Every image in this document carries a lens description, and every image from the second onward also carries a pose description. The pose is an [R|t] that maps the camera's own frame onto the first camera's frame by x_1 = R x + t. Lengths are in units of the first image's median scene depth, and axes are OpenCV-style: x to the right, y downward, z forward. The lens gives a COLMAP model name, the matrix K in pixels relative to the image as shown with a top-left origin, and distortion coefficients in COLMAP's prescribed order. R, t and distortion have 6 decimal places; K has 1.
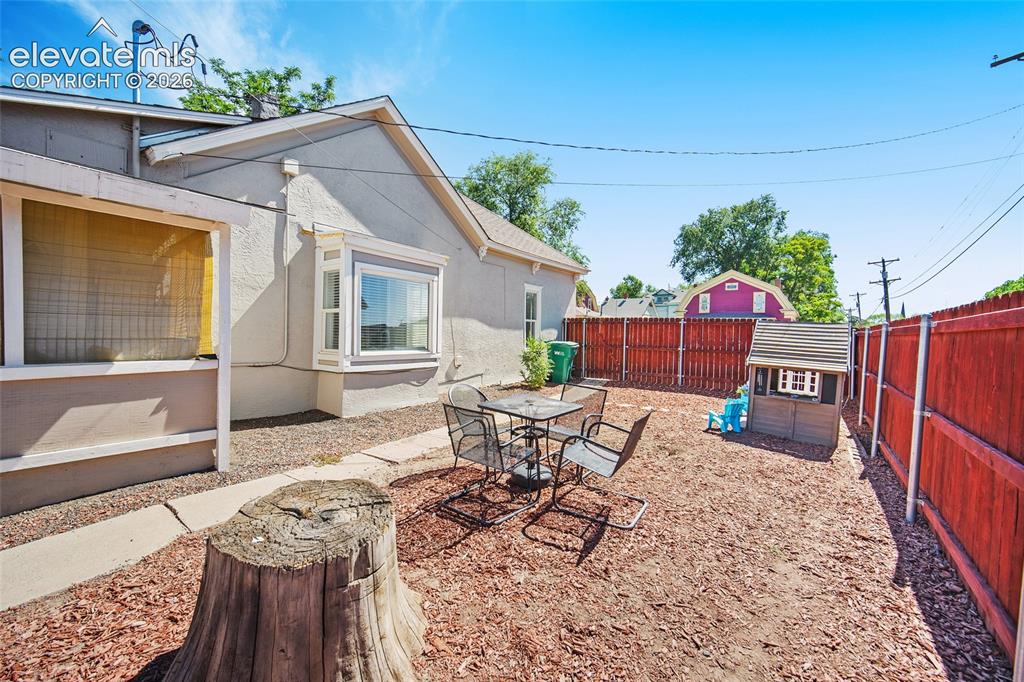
lens RADIAL K [[407.6, 0, 506.8], [0, 407.6, 338.5], [0, 0, 1]] dist [-0.000892, -0.000928]
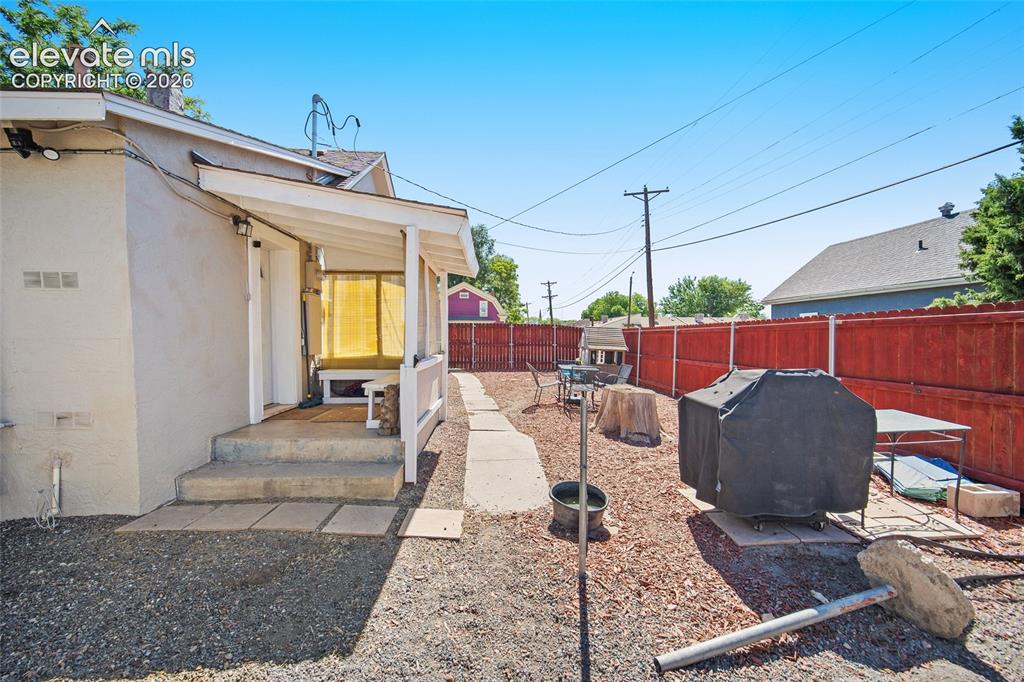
lens RADIAL K [[407.6, 0, 509.0], [0, 407.6, 342.0], [0, 0, 1]] dist [-0.000892, -0.000928]
pose [[0.764407, -0.027736, 0.644137, -0.154334], [0.022762, 0.999612, 0.016030, -0.001811], [-0.644332, 0.002408, 0.764742, -0.042299]]
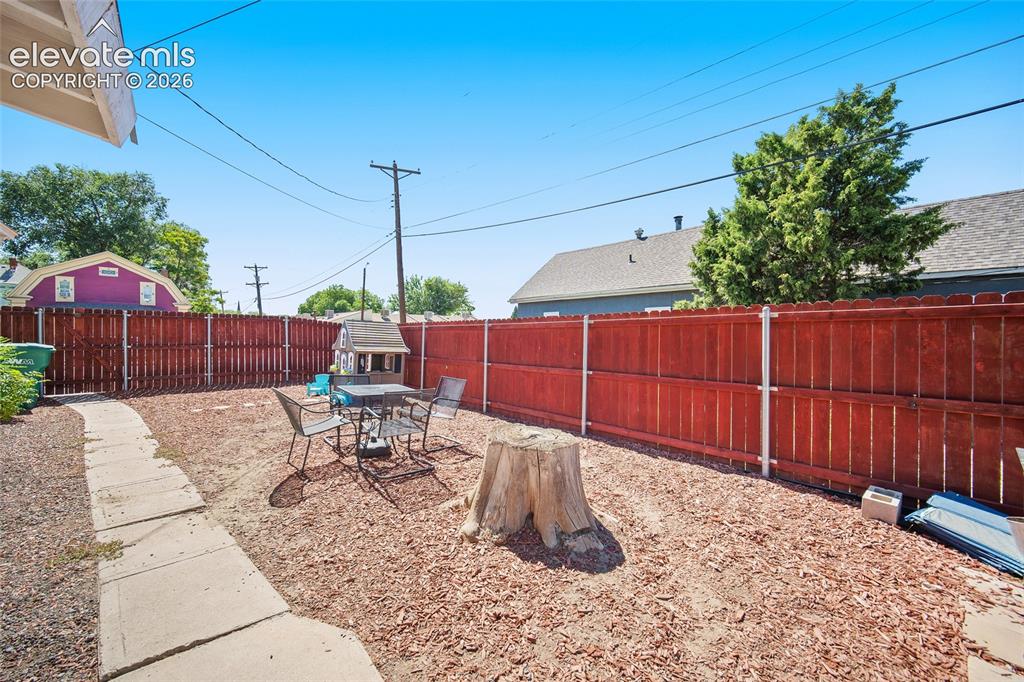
lens RADIAL K [[407.6, 0, 511.8], [0, 407.6, 339.4], [0, 0, 1]] dist [-0.000892, -0.000928]
pose [[0.201119, -0.030877, 0.979080, -0.099548], [0.014956, 0.999483, 0.028448, -0.001537], [-0.979453, 0.008921, 0.201477, 0.033215]]
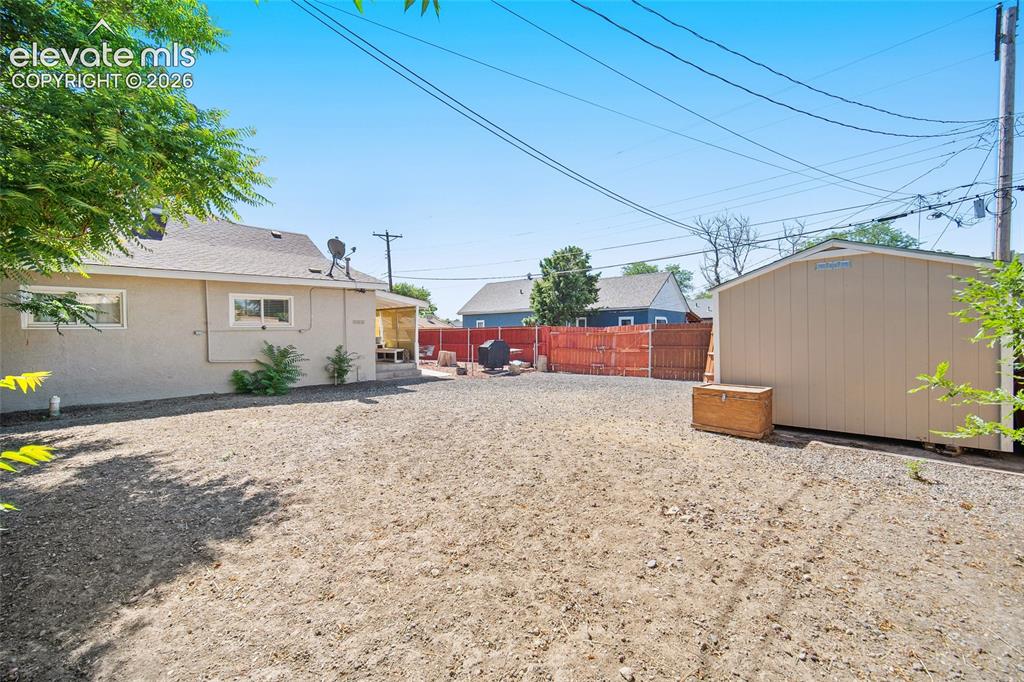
lens RADIAL K [[422.6, 0, 517.1], [0, 422.6, 337.4], [0, 0, 1]] dist [-0.002245, -0.000646]
pose [[0.106059, -0.035608, 0.993722, -0.478706], [0.029611, 0.999029, 0.032638, -0.009516], [-0.993919, 0.025963, 0.107010, -0.081761]]
